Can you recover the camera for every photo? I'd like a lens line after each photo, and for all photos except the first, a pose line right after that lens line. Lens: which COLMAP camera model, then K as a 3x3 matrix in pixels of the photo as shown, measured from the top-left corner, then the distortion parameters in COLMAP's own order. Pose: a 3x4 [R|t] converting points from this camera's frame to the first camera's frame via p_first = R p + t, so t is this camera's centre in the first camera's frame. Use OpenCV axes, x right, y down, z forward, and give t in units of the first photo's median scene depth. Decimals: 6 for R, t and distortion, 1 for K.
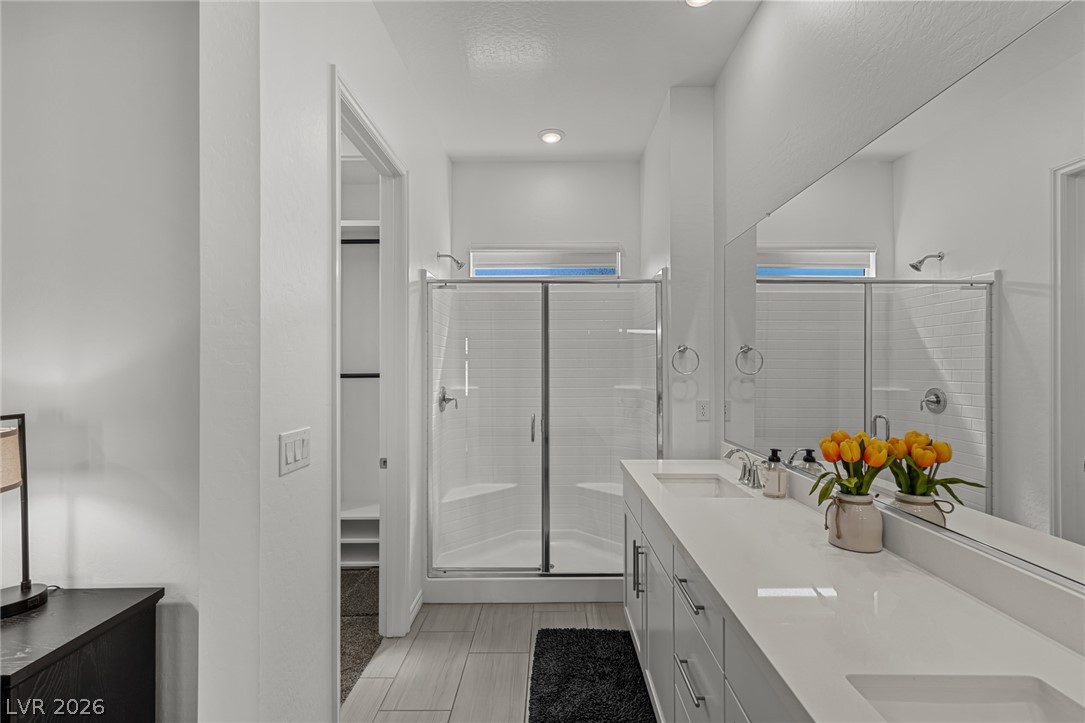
lens RADIAL K [[486.4, 0, 540.7], [0, 486.4, 365.2], [0, 0, 1]] dist [0.007798, -0.001795]
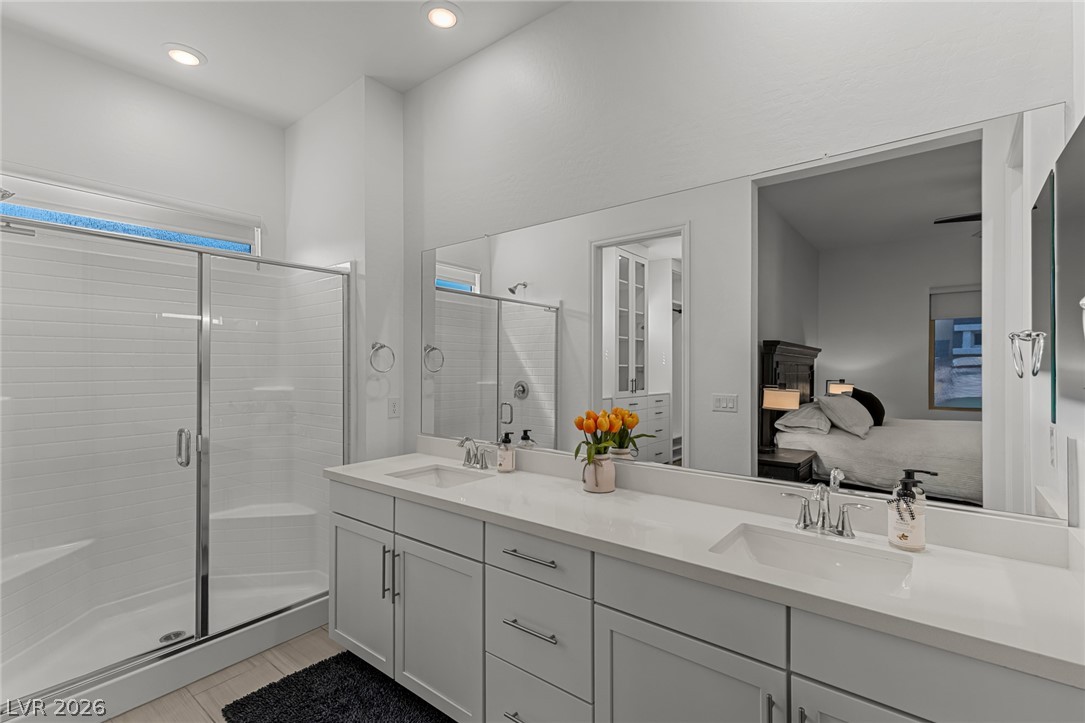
lens RADIAL K [[486.4, 0, 562.5], [0, 486.4, 363.5], [0, 0, 1]] dist [0.007798, -0.001795]
pose [[0.610189, 0.004001, 0.792245, -0.243396], [-0.003616, 0.999991, -0.002265, 0.001223], [-0.792247, -0.001483, 0.610198, 0.094391]]
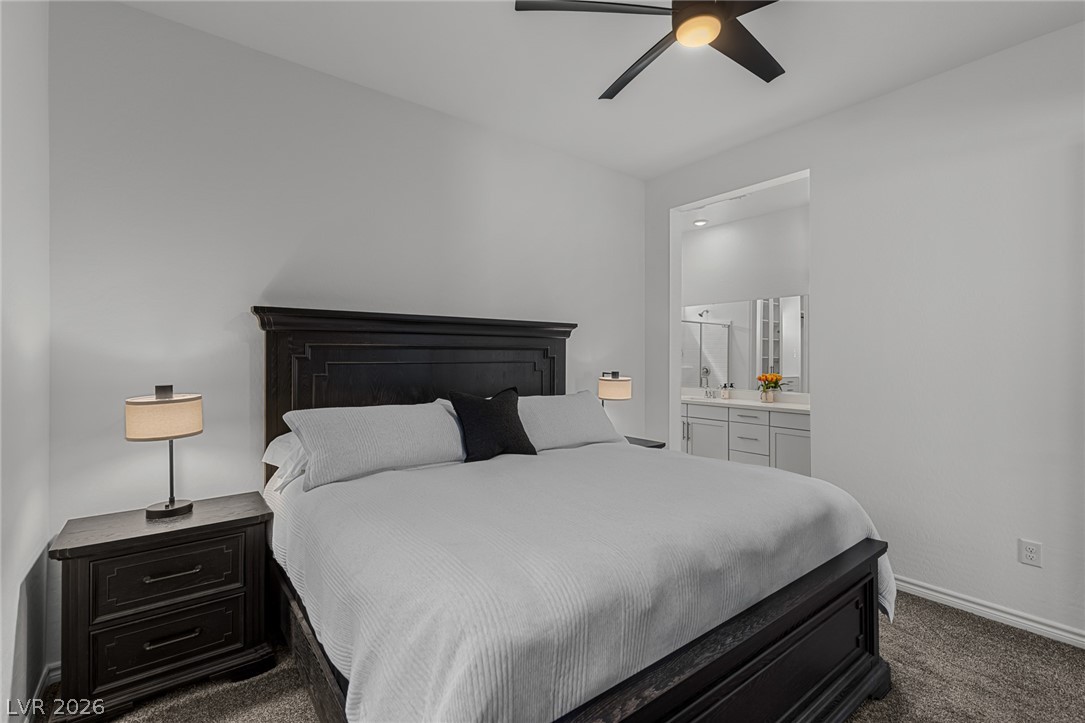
lens RADIAL K [[486.4, 0, 559.5], [0, 486.4, 358.7], [0, 0, 1]] dist [0.007798, -0.001795]
pose [[0.785376, -0.000330, 0.619020, -1.493828], [-0.004571, 0.999969, 0.006333, -0.000487], [-0.619003, -0.007804, 0.785350, -0.525521]]
